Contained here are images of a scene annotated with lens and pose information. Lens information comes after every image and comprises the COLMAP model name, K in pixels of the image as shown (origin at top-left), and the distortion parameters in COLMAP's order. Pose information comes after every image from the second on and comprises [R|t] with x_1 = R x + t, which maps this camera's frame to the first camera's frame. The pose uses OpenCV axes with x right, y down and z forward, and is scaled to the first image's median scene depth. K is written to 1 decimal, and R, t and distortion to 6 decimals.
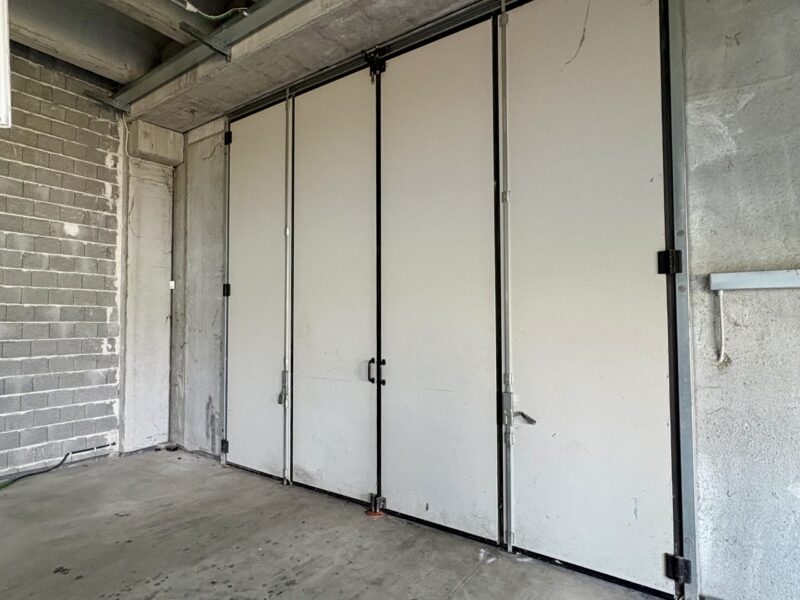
lens RADIAL K [[462.7, 0, 400.0], [0, 462.7, 300.0], [0, 0, 1]] dist [0.004711, 0.000073]
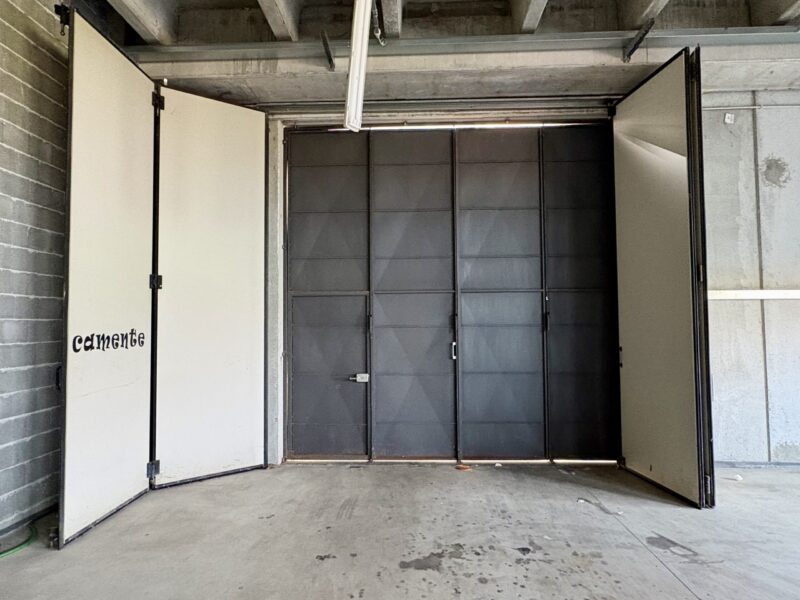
lens RADIAL K [[462.7, 0, 400.0], [0, 462.7, 300.0], [0, 0, 1]] dist [0.004711, 0.000073]
pose [[0.830759, 0.022318, 0.556184, -0.994547], [-0.019316, 0.999750, -0.011265, 0.017779], [-0.556296, -0.001384, 0.830983, 0.046226]]
